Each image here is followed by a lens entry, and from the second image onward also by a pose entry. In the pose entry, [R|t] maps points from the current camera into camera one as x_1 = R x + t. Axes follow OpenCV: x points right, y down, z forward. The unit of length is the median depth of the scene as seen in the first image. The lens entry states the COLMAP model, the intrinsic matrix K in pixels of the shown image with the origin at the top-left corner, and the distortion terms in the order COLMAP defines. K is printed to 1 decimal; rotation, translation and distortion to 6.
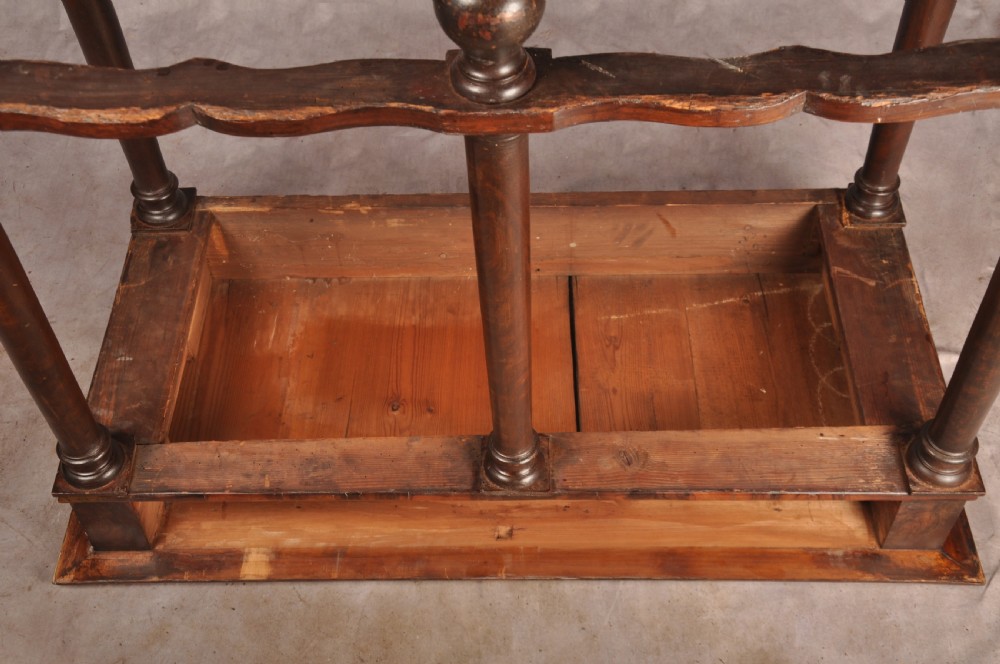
lens RADIAL K [[1858.0, 0, 497.2], [0, 1858.0, 350.5], [0, 0, 1]] dist [0.281092, 1.222440]
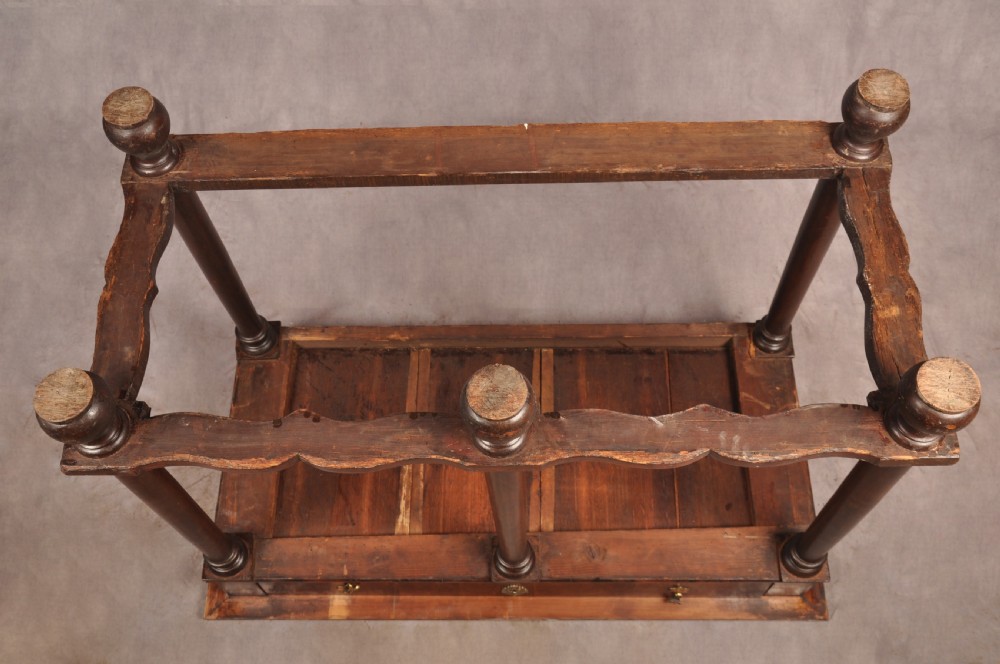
lens RADIAL K [[1727.6, 0, 500.0], [0, 1727.6, 332.0], [0, 0, 1]] dist [0.228652, 0.213490]
pose [[0.999965, -0.007613, 0.003440, -0.005345], [0.005919, 0.936205, 0.351405, -0.570041], [-0.005896, -0.351372, 0.936217, -0.203890]]
